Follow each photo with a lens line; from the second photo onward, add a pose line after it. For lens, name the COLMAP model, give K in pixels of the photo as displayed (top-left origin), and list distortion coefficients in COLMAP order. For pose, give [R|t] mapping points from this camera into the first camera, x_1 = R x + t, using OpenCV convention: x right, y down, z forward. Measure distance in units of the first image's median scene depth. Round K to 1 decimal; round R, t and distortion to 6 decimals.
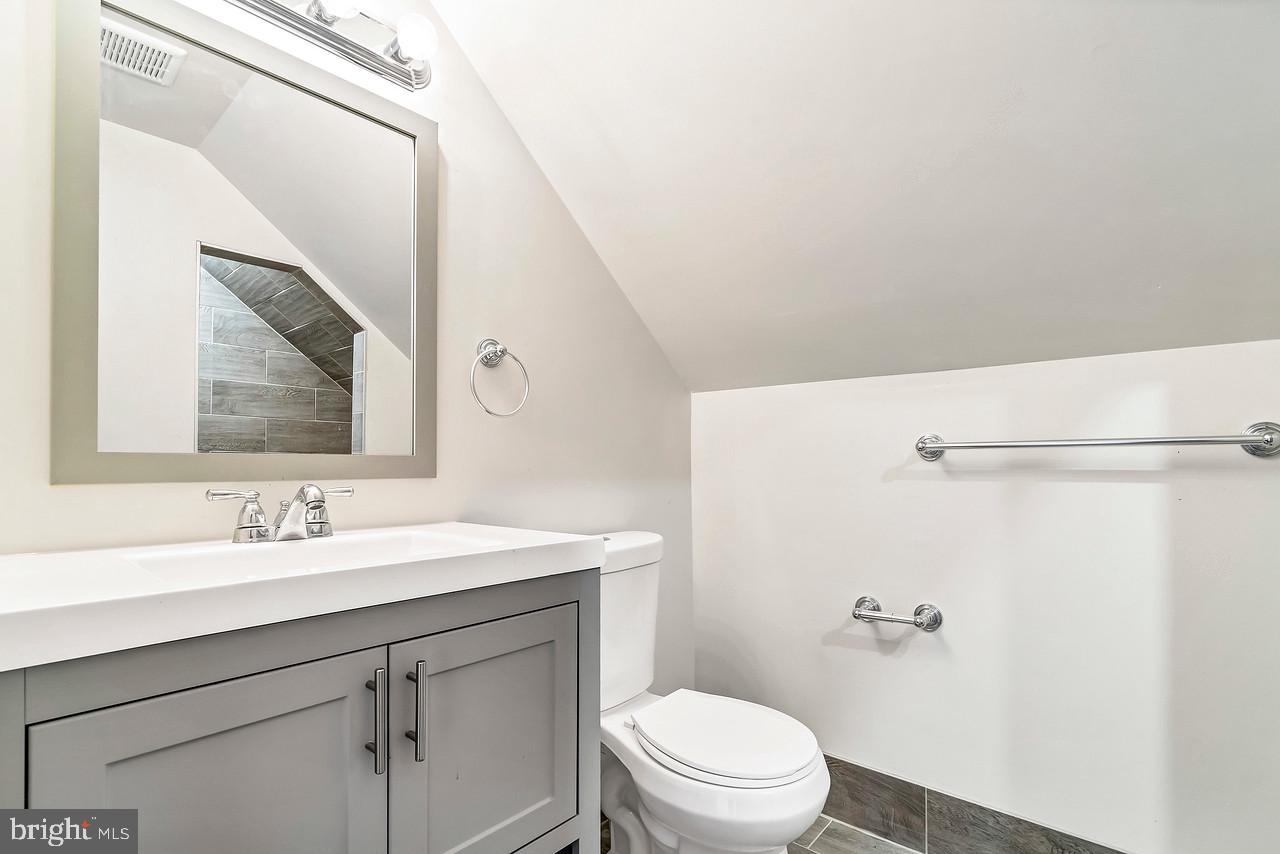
lens RADIAL K [[586.3, 0, 637.9], [0, 586.3, 463.5], [0, 0, 1]] dist [-0.001398, -0.000076]
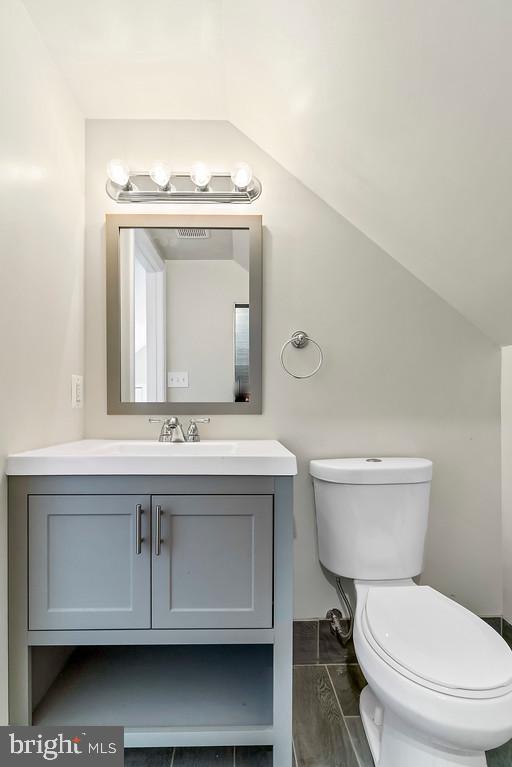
lens RADIAL K [[362.9, 0, 255.2], [0, 362.9, 406.1], [0, 0, 1]] dist [0.001671, 0.000448]
pose [[0.685458, 0.003055, -0.728105, 0.535197], [0.003529, 0.999966, 0.007518, -0.010638], [0.728103, -0.007723, 0.685424, 0.266921]]
